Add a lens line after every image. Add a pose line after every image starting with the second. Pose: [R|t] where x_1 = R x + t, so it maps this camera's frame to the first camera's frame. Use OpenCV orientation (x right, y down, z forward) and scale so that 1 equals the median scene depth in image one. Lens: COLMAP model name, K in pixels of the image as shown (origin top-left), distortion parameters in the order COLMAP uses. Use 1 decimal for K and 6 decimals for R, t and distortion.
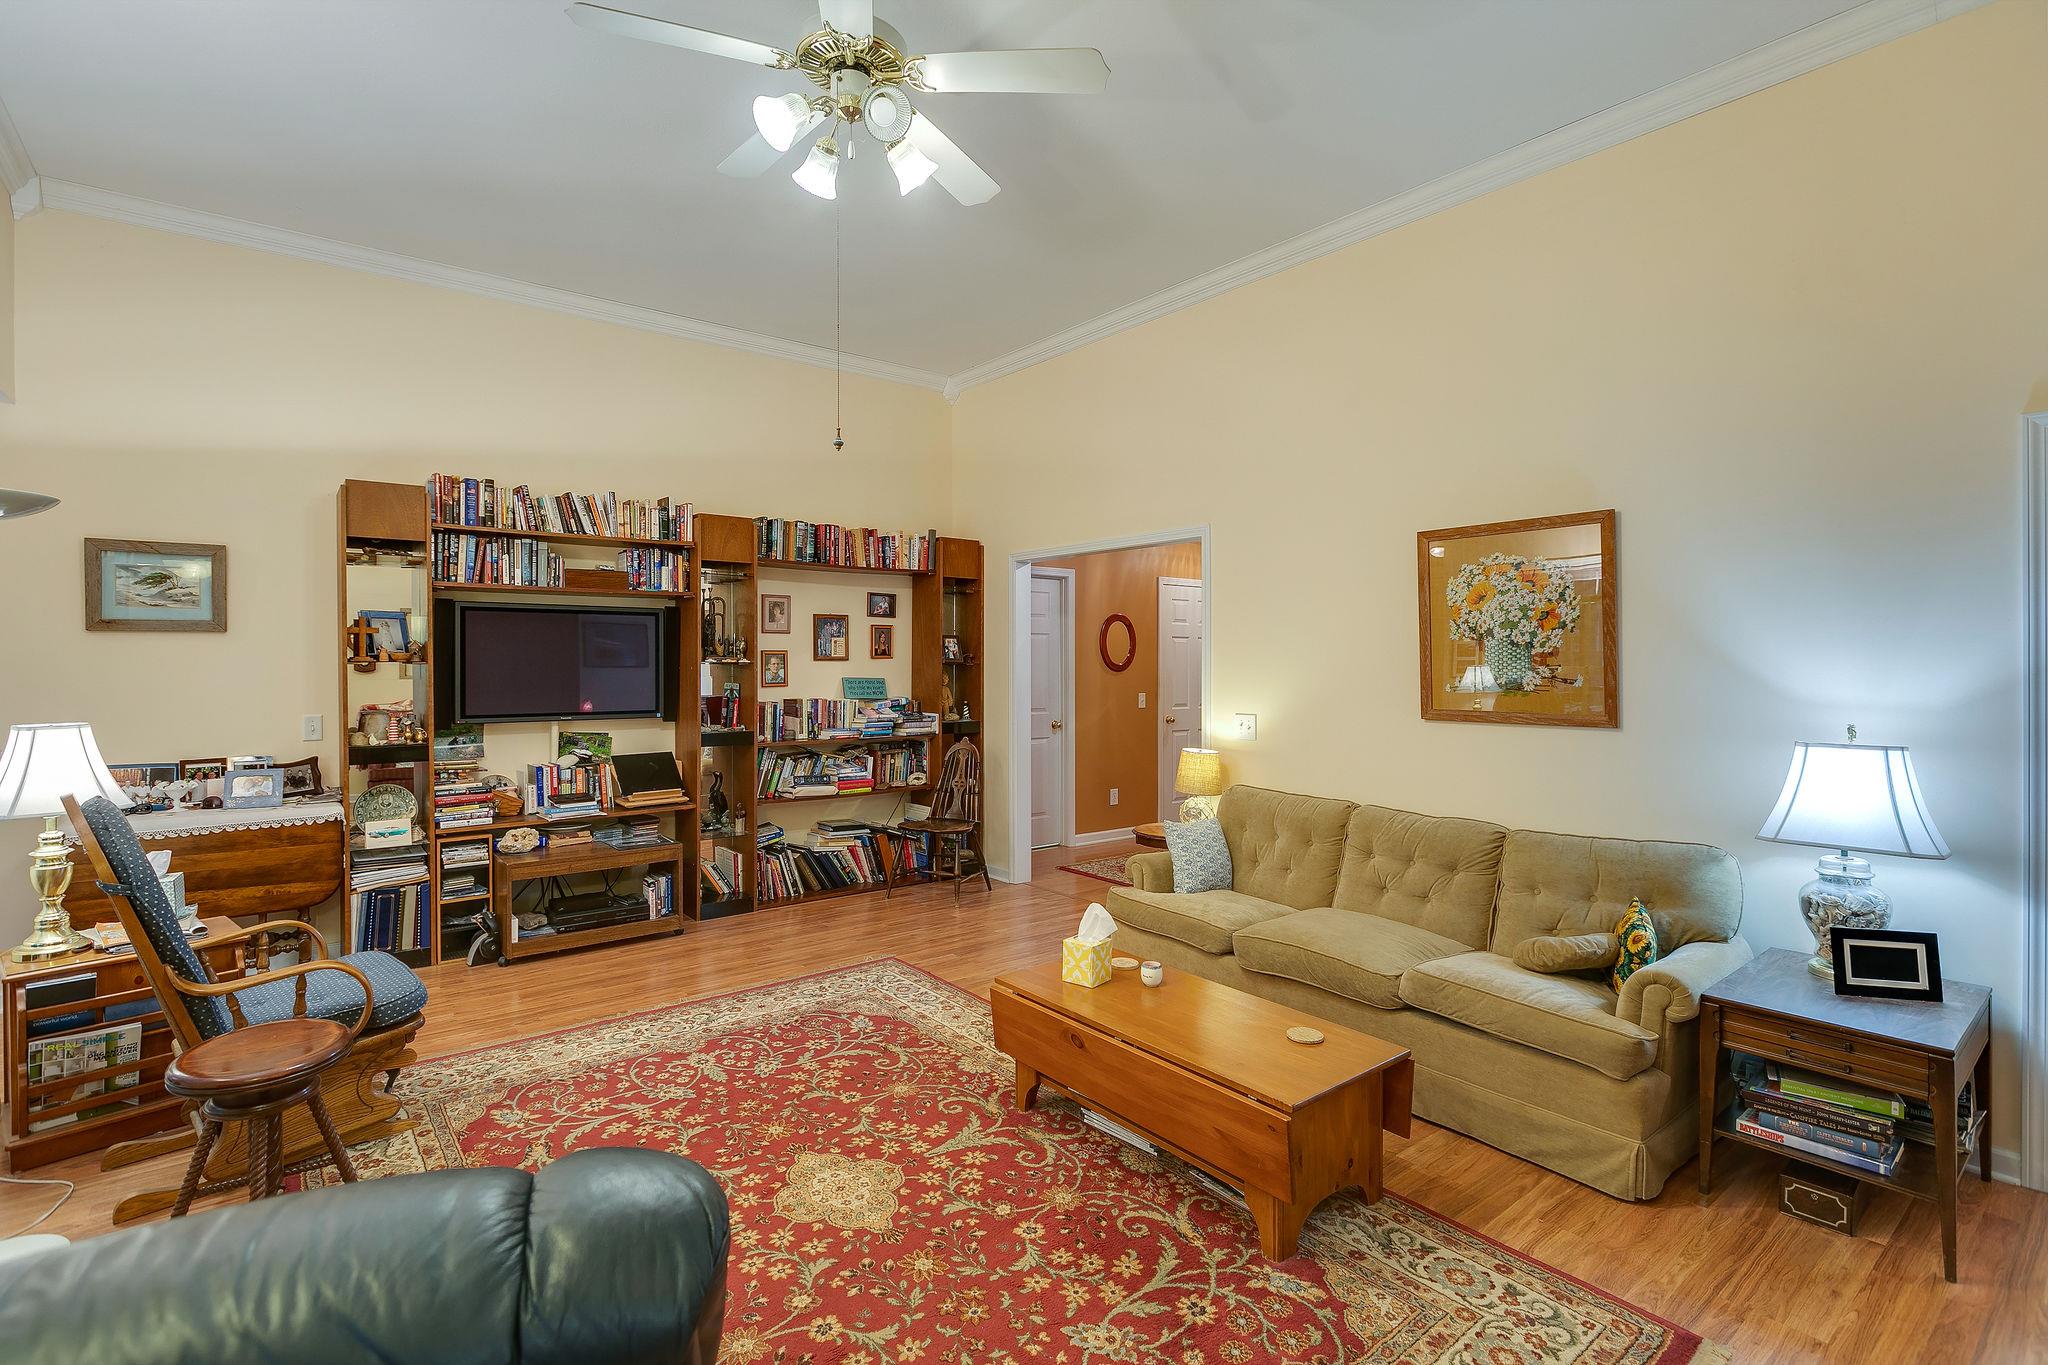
lens RADIAL K [[951.9, 0, 1008.7], [0, 951.9, 675.5], [0, 0, 1]] dist [0.000082, 0.000312]
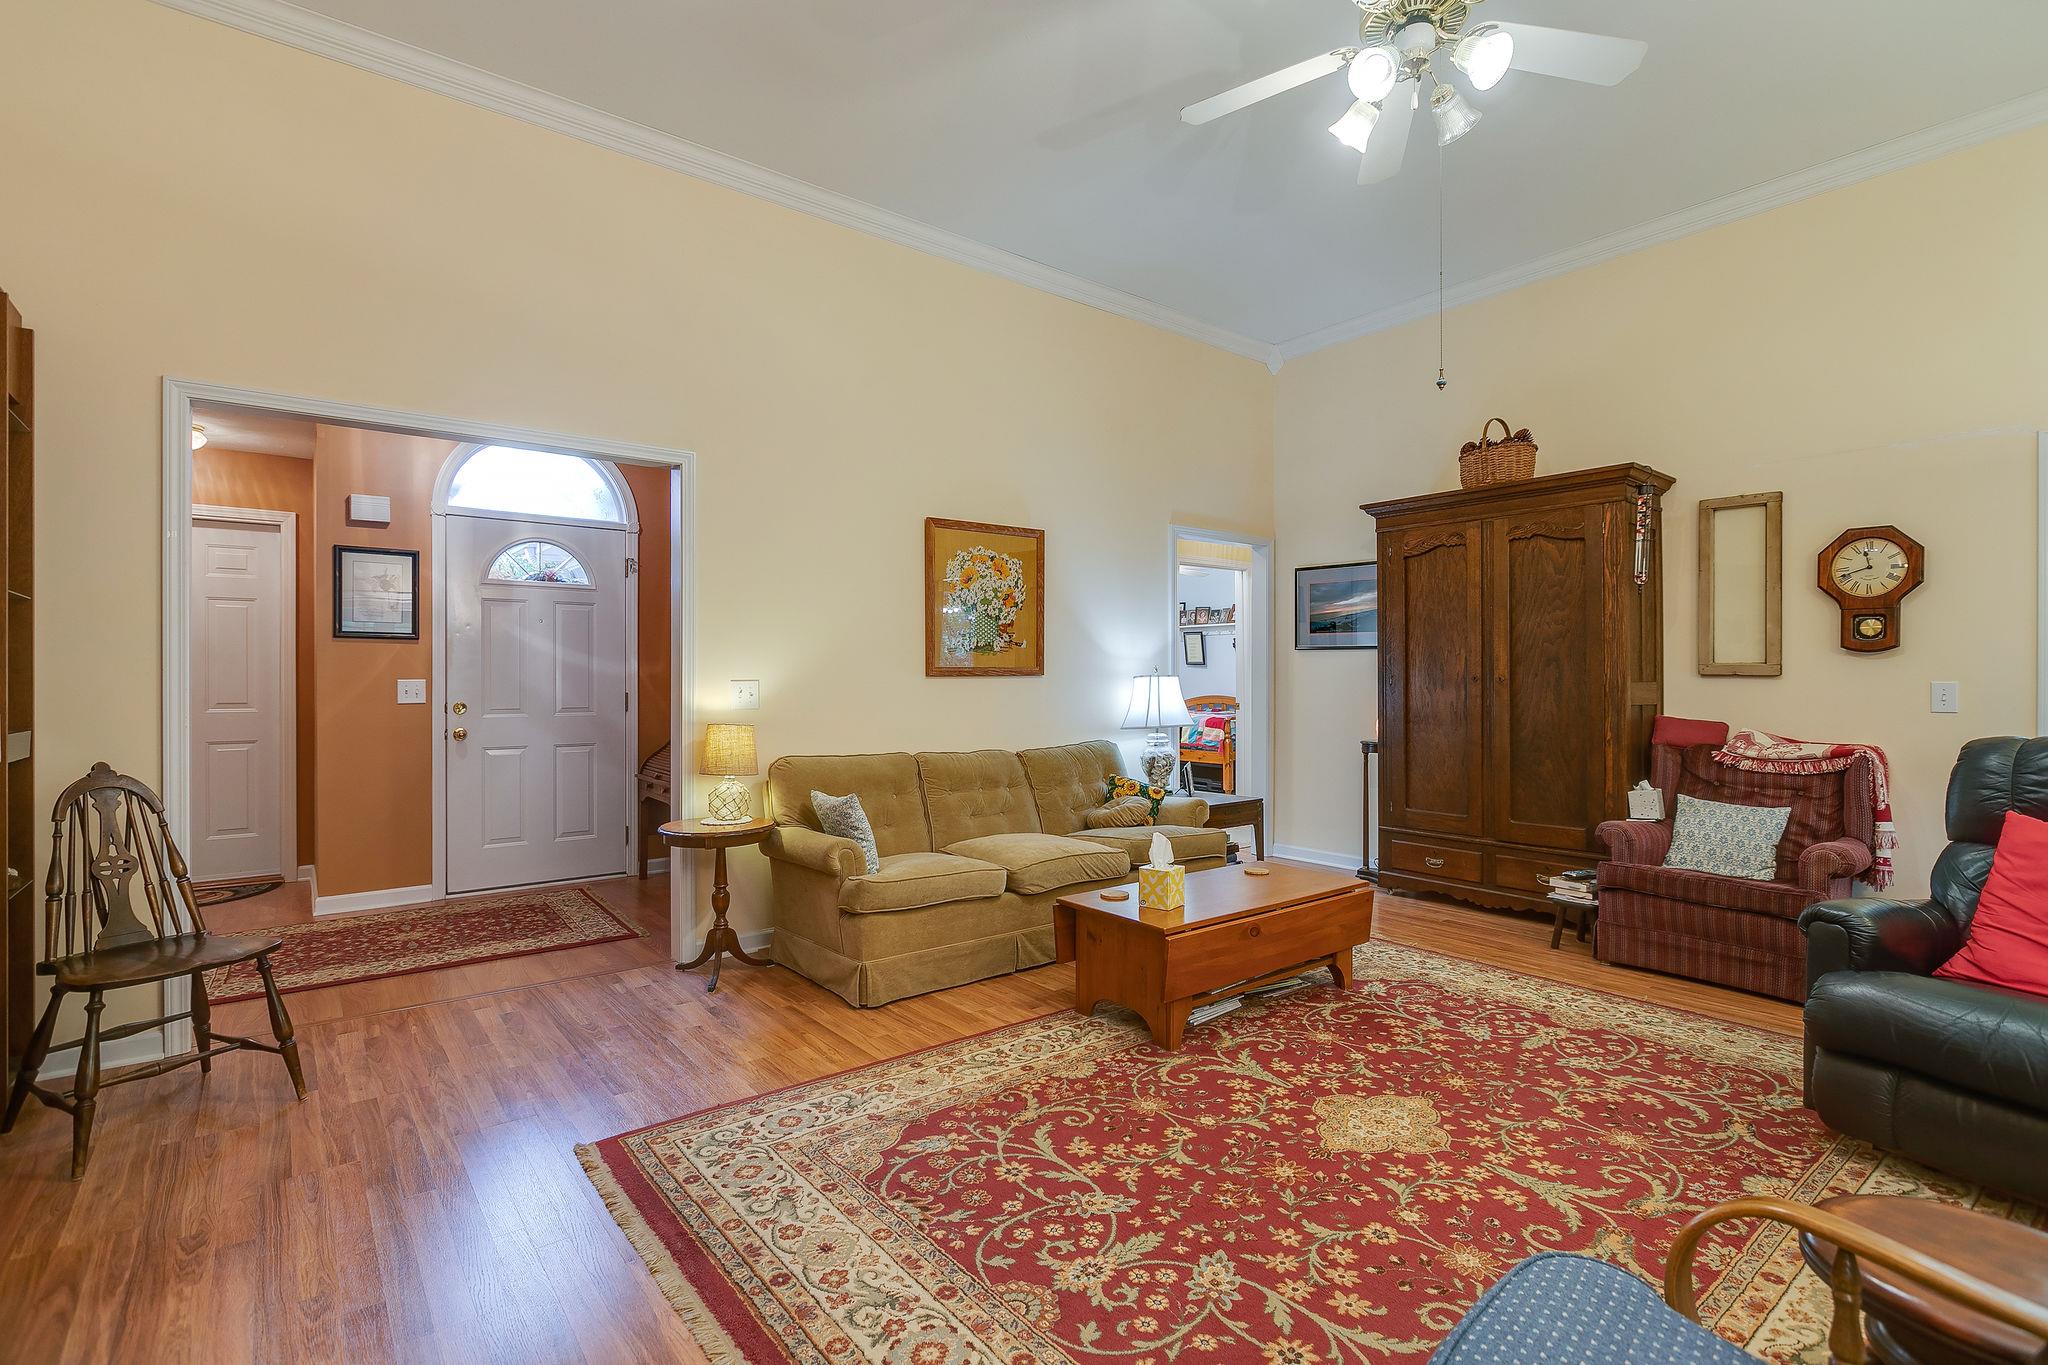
lens RADIAL K [[951.9, 0, 1024.7], [0, 951.9, 677.2], [0, 0, 1]] dist [0.000082, 0.000312]
pose [[-0.002952, -0.000595, 0.999995, -0.930920], [0.012746, 0.999919, 0.000633, 0.060665], [-0.999914, 0.012748, -0.002944, 1.096855]]
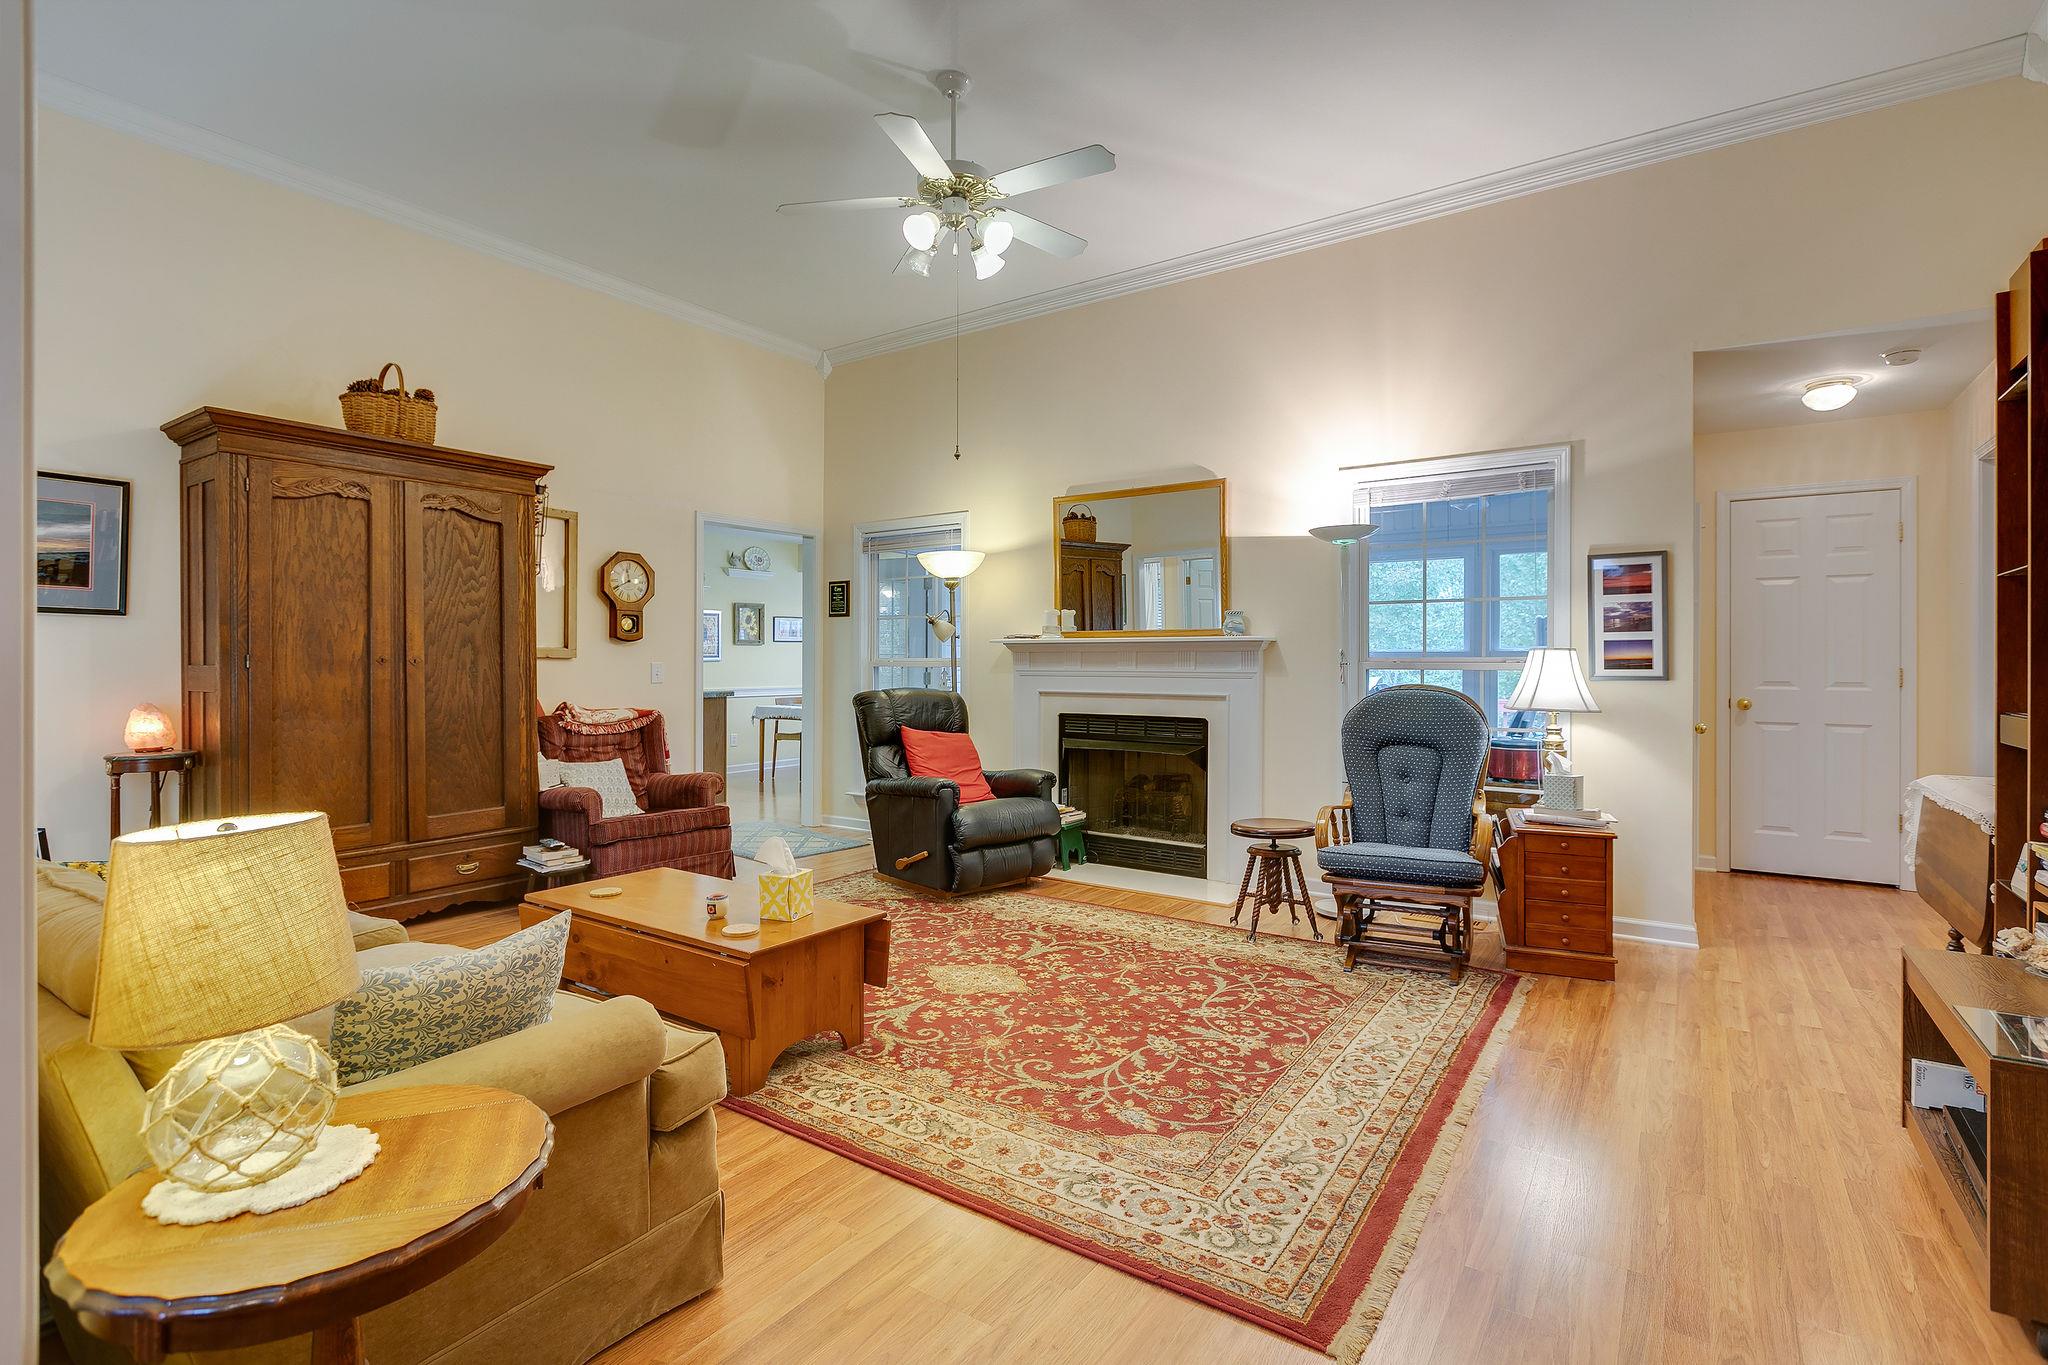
lens RADIAL K [[951.9, 0, 1030.2], [0, 951.9, 665.0], [0, 0, 1]] dist [0.000082, 0.000312]
pose [[-0.954744, -0.002491, -0.297418, 0.127504], [-0.007105, 0.999871, 0.014436, 0.054547], [0.297344, 0.015896, -0.954638, 1.871731]]
